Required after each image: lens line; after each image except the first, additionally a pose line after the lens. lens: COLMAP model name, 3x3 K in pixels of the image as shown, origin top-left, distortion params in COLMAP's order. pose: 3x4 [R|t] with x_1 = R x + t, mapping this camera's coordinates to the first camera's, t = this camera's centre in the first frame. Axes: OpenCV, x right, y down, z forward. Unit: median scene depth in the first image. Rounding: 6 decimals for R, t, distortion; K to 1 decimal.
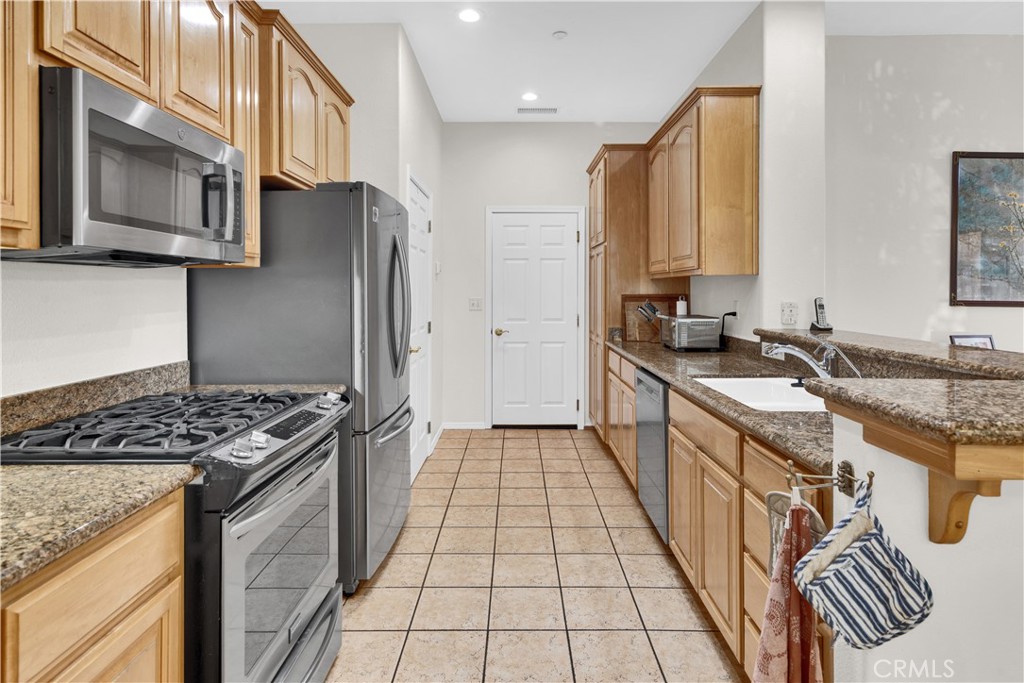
lens RADIAL K [[561.0, 0, 508.4], [0, 561.0, 290.6], [0, 0, 1]] dist [0.015885, 0.000282]
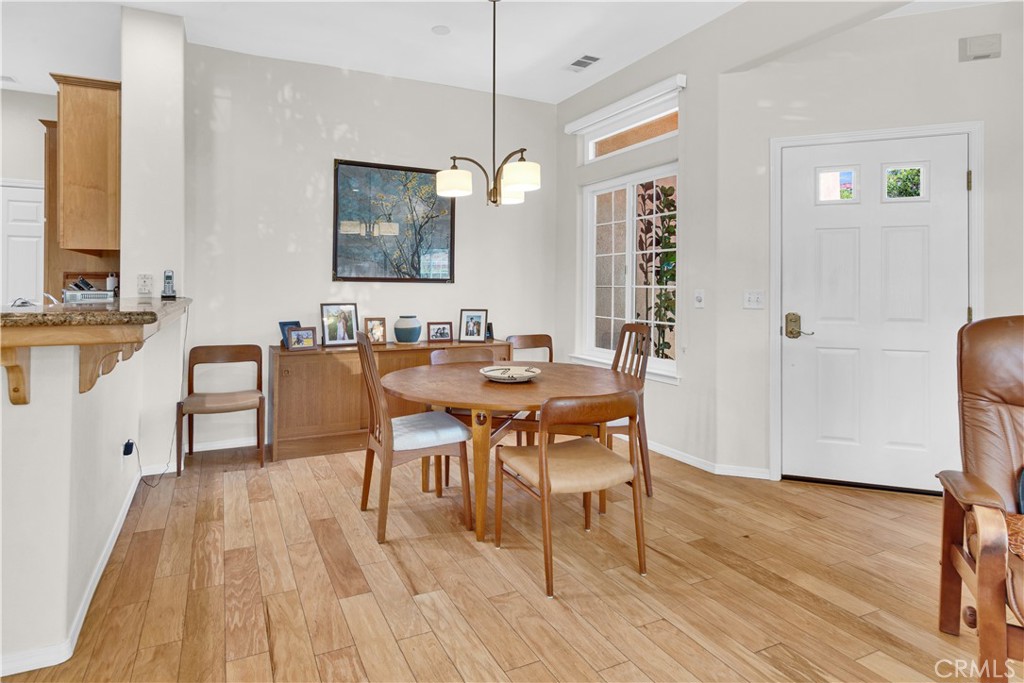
lens RADIAL K [[584.1, 0, 487.6], [0, 584.1, 283.9], [0, 0, 1]] dist [0.019518, -0.000108]
pose [[0.911654, 0.003459, 0.410943, 0.624895], [-0.001180, 0.999982, -0.005800, 0.044953], [-0.410956, 0.004803, 0.911642, -0.364753]]
